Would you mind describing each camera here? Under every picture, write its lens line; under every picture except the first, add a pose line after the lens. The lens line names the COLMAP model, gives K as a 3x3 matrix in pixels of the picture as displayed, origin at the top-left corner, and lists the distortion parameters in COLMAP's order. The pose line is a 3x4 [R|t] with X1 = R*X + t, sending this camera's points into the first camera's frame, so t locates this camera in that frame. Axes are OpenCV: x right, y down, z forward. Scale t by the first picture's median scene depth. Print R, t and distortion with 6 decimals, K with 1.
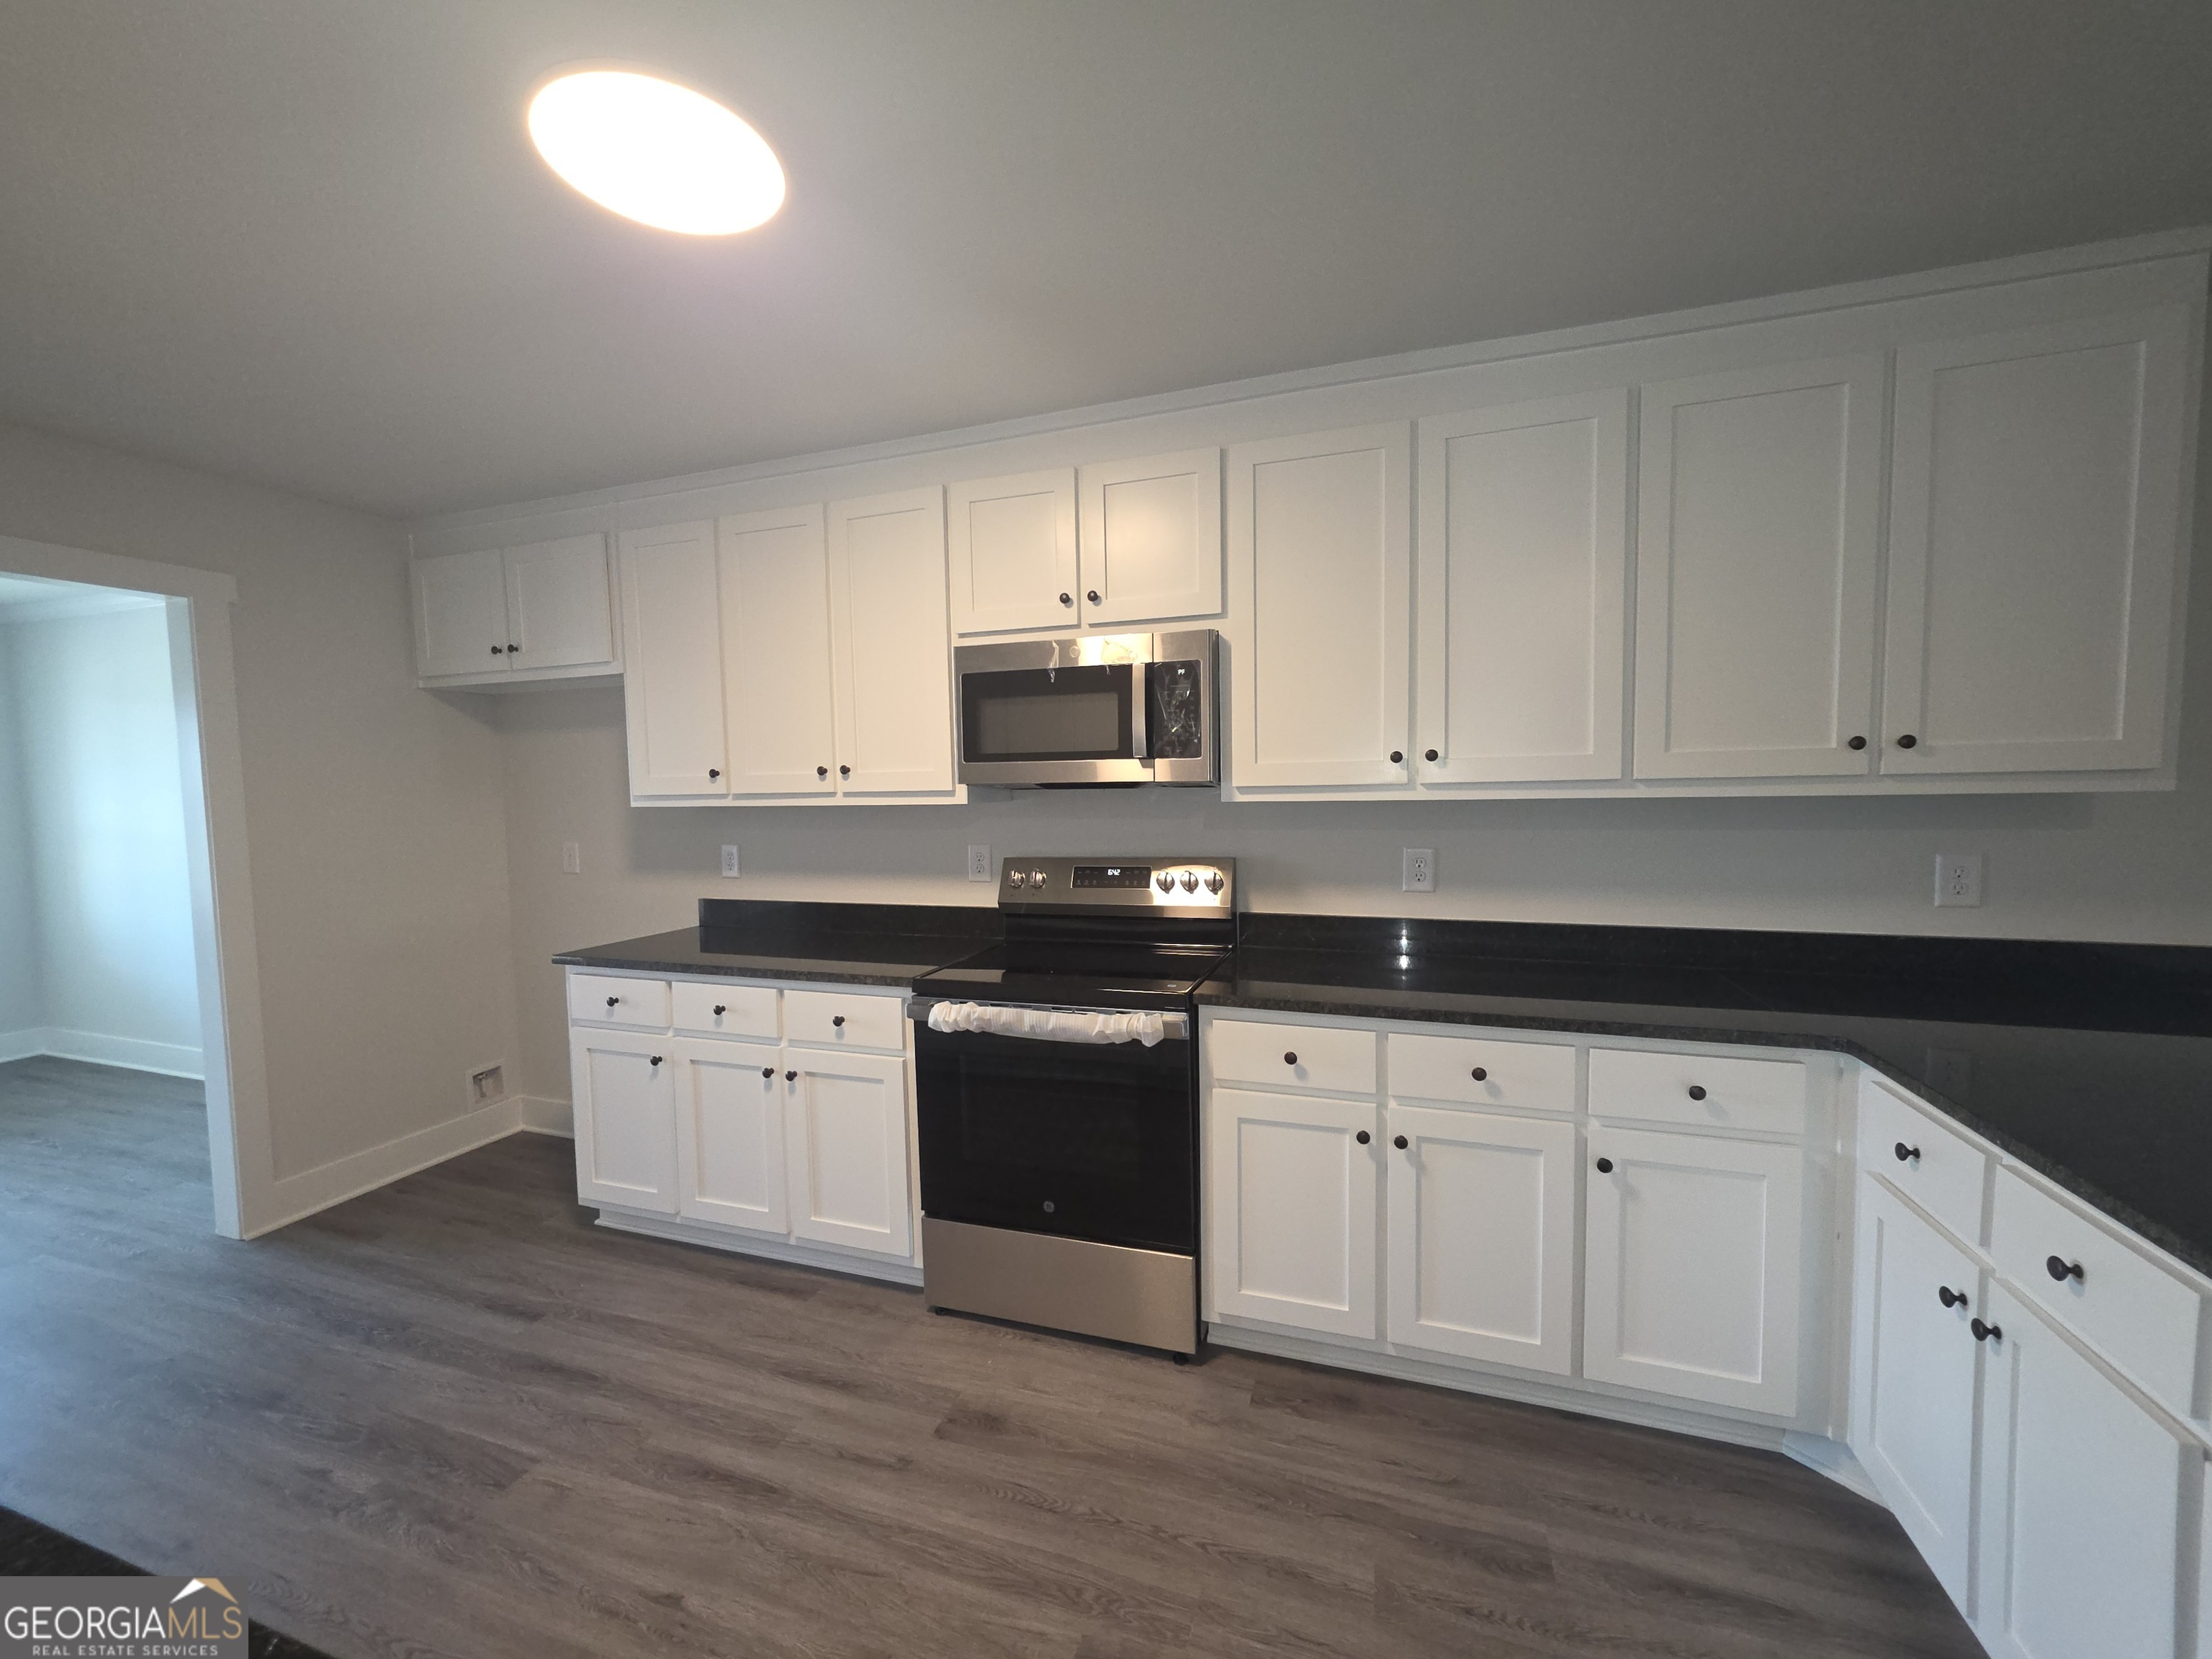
lens RADIAL K [[894.1, 0, 1113.4], [0, 894.1, 835.5], [0, 0, 1]] dist [-0.000017, 0.000003]
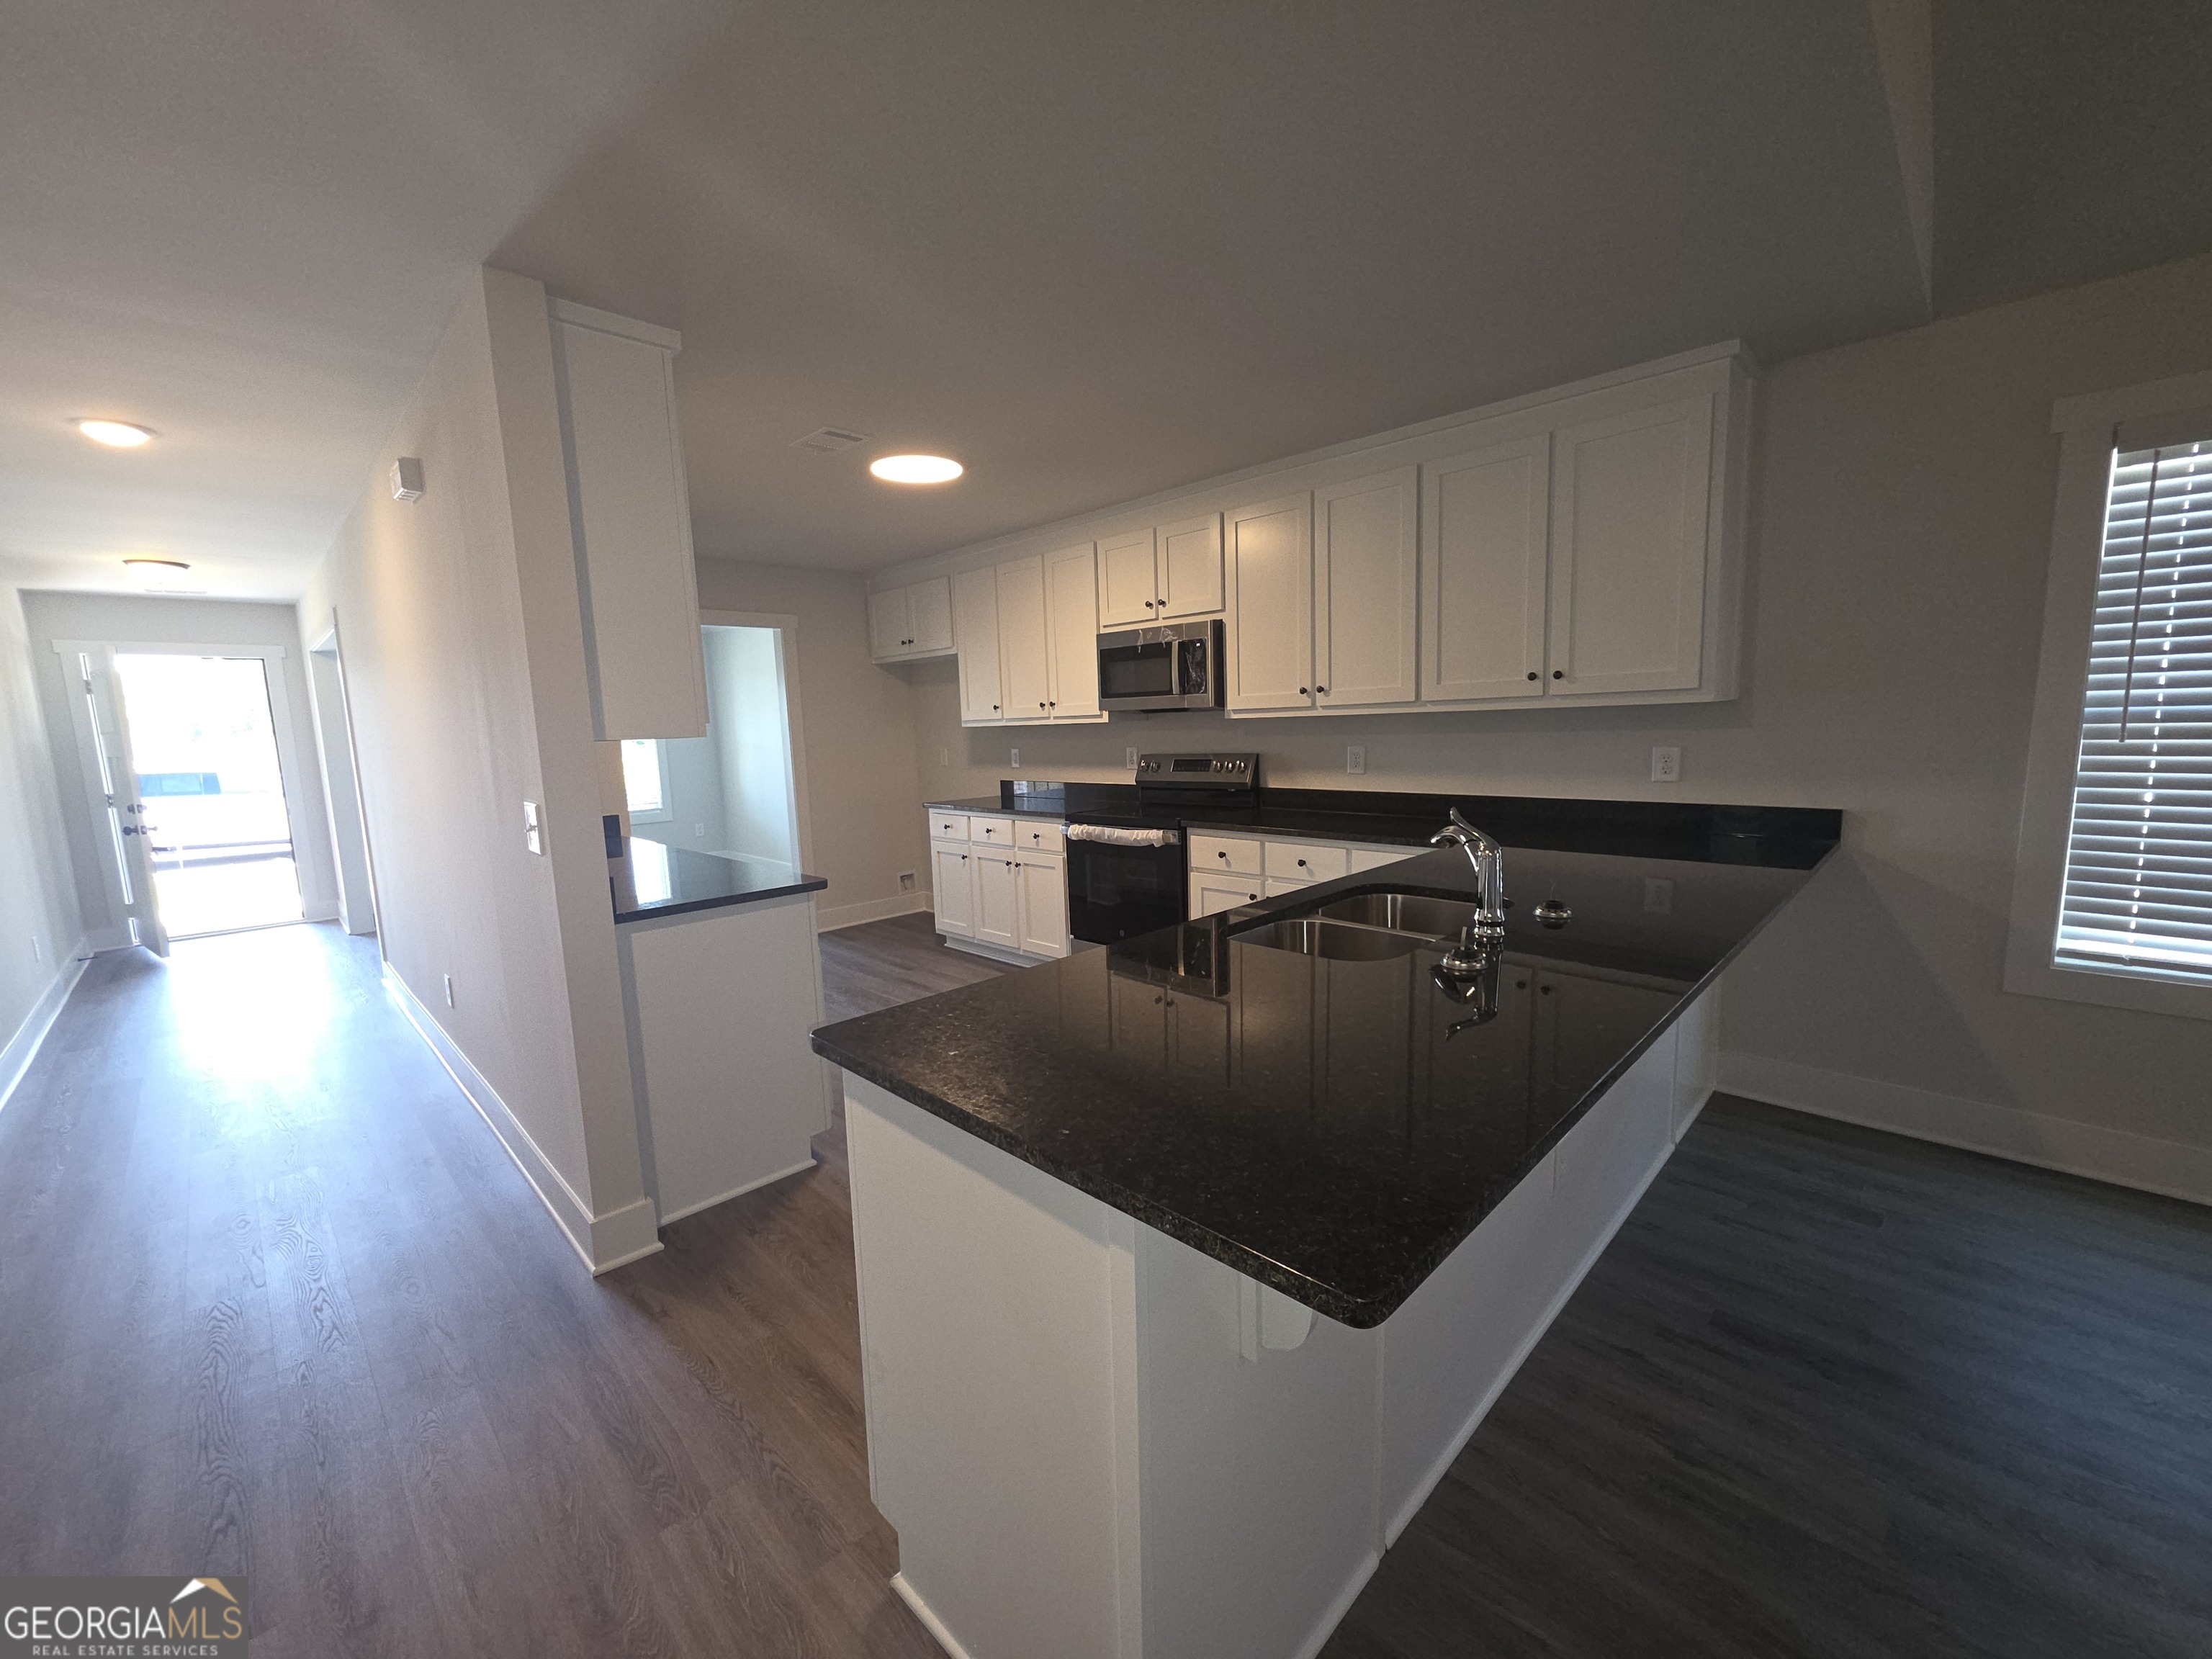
lens RADIAL K [[894.1, 0, 1100.0], [0, 894.1, 835.8], [0, 0, 1]] dist [-0.000017, 0.000003]
pose [[0.896993, 0.042835, -0.439964, 0.623771], [-0.007046, 0.996553, 0.082660, 0.043513], [0.441988, -0.071046, 0.894203, -0.621969]]
